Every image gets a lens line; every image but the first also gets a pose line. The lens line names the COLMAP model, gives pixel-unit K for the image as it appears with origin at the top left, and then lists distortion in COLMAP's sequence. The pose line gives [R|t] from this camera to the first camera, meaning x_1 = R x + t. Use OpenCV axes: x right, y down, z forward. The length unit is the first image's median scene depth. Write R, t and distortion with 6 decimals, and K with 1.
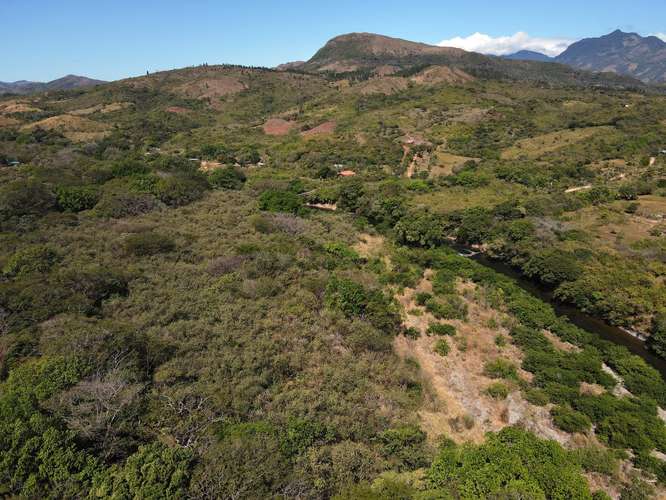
lens RADIAL K [[490.6, 0, 334.5], [0, 490.6, 250.8], [0, 0, 1]] dist [0.015087, -0.007025]
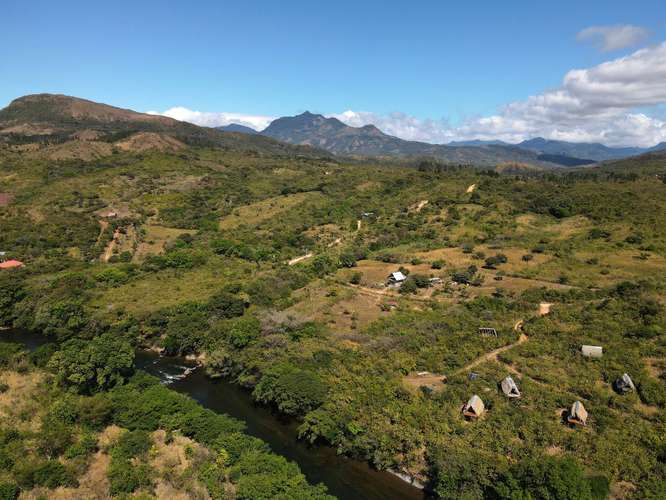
lens RADIAL K [[490.6, 0, 334.0], [0, 490.6, 250.6], [0, 0, 1]] dist [0.015087, -0.007025]
pose [[0.858276, -0.082896, 0.506450, 0.057909], [0.148280, 0.984833, -0.090091, -0.035773], [-0.491300, 0.152419, 0.857550, 0.124473]]
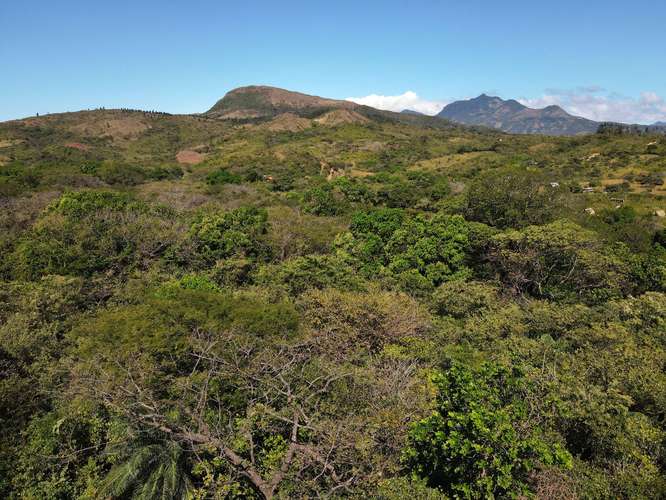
lens RADIAL K [[490.6, 0, 336.5], [0, 490.6, 249.1], [0, 0, 1]] dist [0.015087, -0.007025]
pose [[0.978638, -0.039789, 0.201704, -0.051684], [0.061508, 0.992822, -0.102575, 0.093371], [-0.196175, 0.112790, 0.974061, -0.041967]]
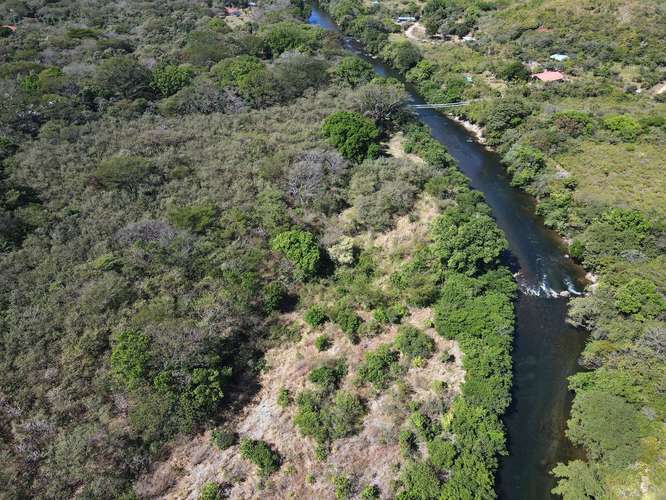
lens RADIAL K [[490.6, 0, 333.5], [0, 490.6, 248.8], [0, 0, 1]] dist [0.015087, -0.007025]
pose [[0.813735, 0.330852, -0.477883, 0.158038], [-0.168128, 0.921020, 0.351361, -0.104336], [0.556388, -0.205569, 0.805092, 0.176369]]
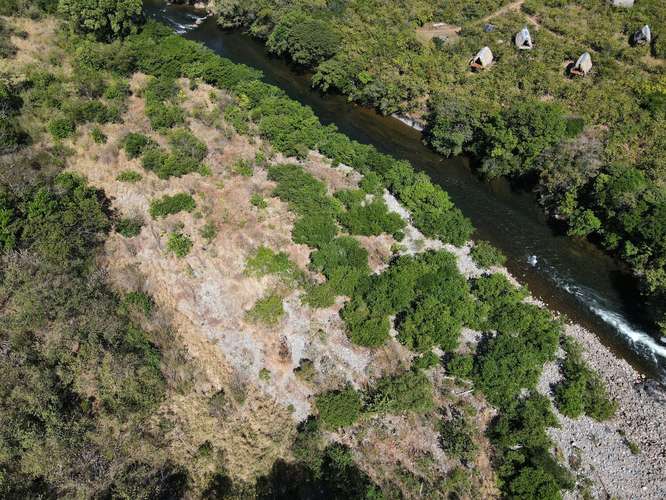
lens RADIAL K [[490.6, 0, 334.4], [0, 490.6, 254.3], [0, 0, 1]] dist [0.015087, -0.007025]
pose [[0.876176, -0.358888, 0.321737, 0.052194], [0.144000, 0.831941, 0.535853, -0.033105], [-0.459977, -0.423172, 0.780607, 0.107680]]
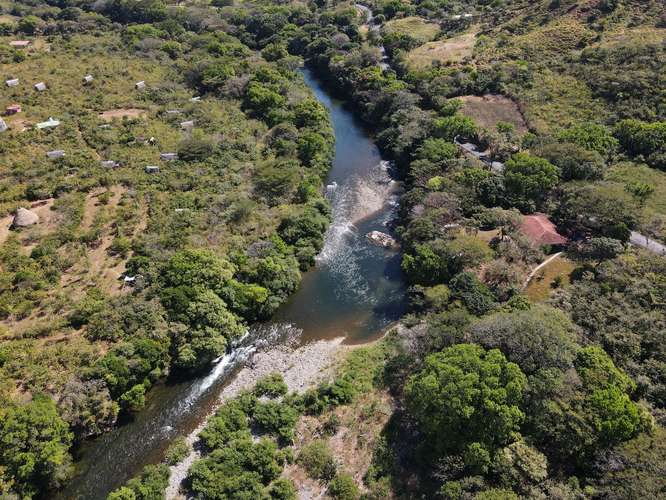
lens RADIAL K [[490.6, 0, 336.2], [0, 490.6, 249.0], [0, 0, 1]] dist [0.015087, -0.007025]
pose [[-0.829611, -0.315556, 0.460619, 0.018500], [0.160952, 0.654797, 0.738468, -0.154813], [-0.534640, 0.686779, -0.492438, 0.236839]]
